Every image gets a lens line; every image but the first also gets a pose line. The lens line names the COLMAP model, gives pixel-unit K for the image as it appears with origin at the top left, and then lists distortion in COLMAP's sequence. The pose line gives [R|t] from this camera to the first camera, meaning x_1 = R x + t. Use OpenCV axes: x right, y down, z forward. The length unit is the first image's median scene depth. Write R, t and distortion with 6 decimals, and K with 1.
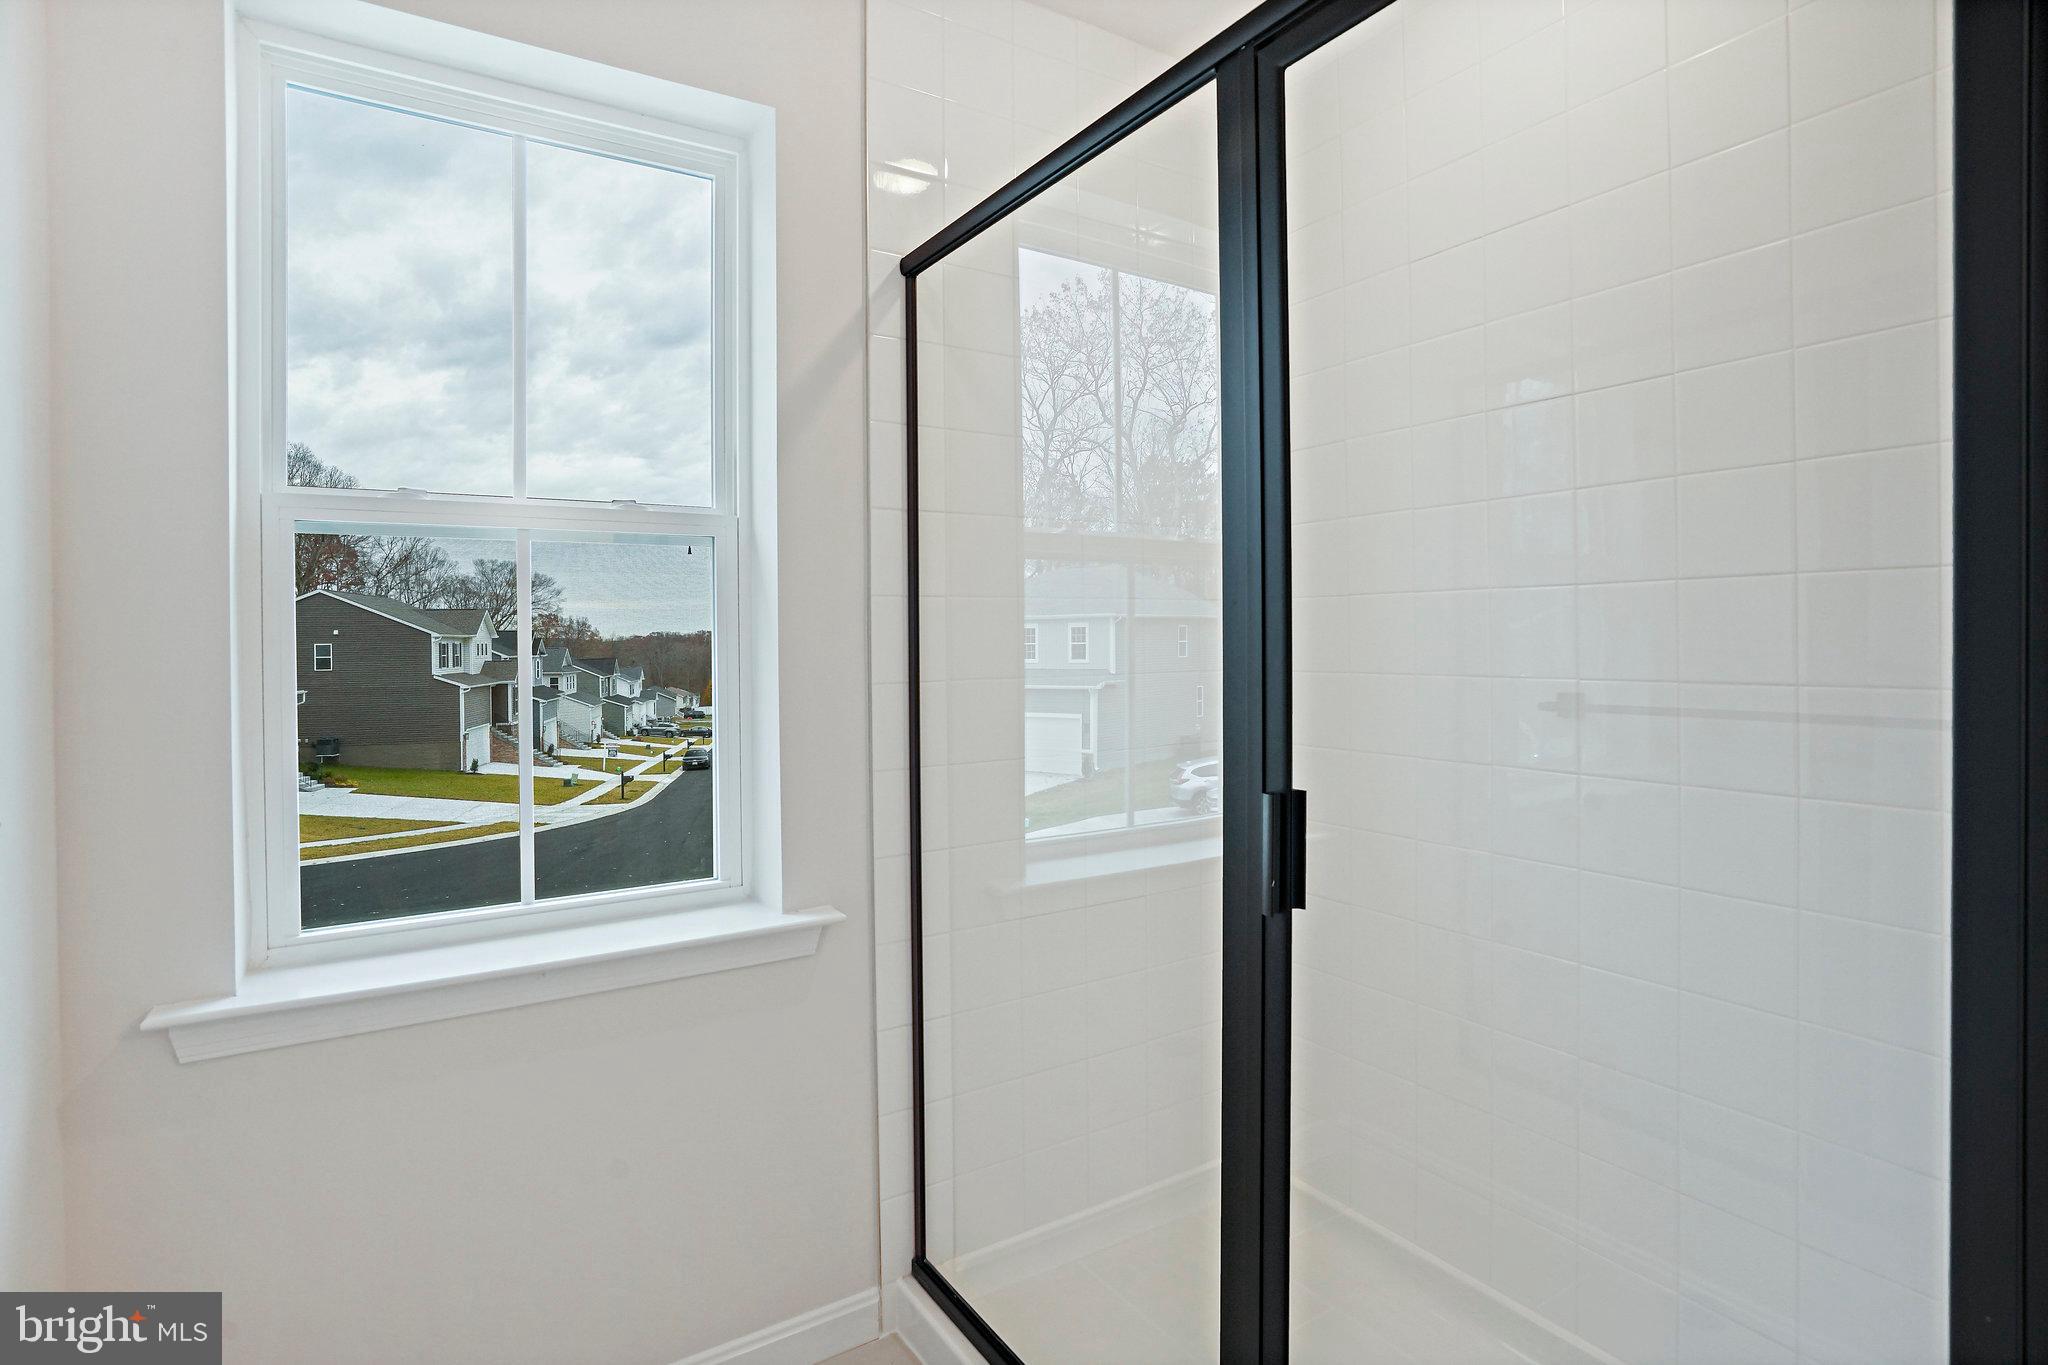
lens RADIAL K [[1019.5, 0, 1034.7], [0, 1019.5, 659.3], [0, 0, 1]] dist [-0.042154, 0.001679]
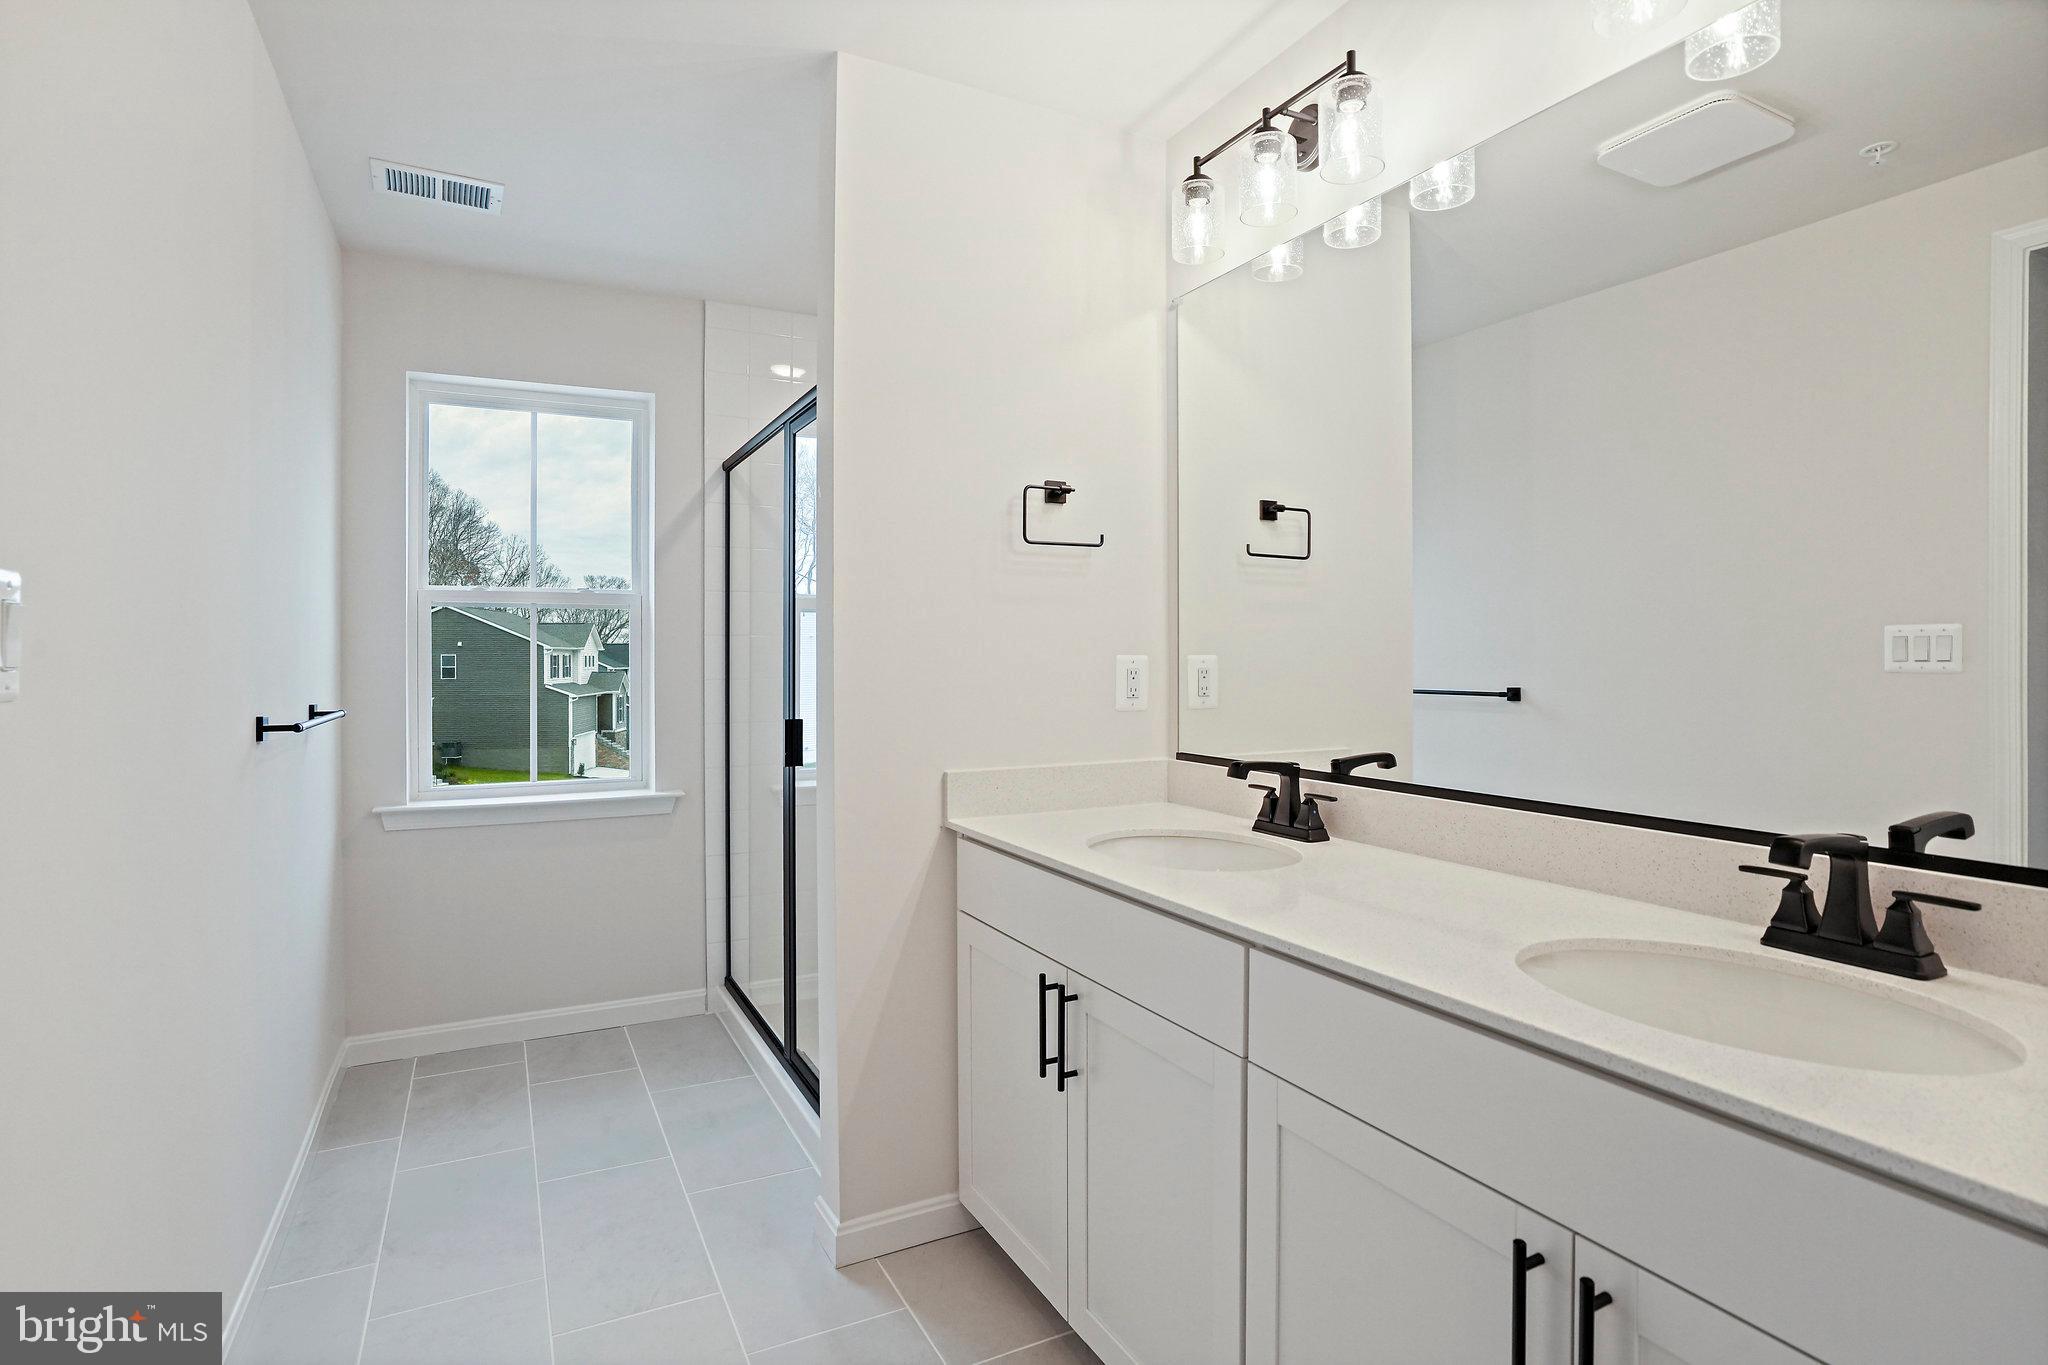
lens RADIAL K [[996.8, 0, 1024.0], [0, 996.8, 682.5], [0, 0, 1]] dist [-0.081211, 0.034071]
pose [[0.996333, 0.011915, -0.084724, 0.622274], [-0.011328, 0.999908, 0.007409, 0.007670], [0.084805, -0.006422, 0.996377, -0.860615]]
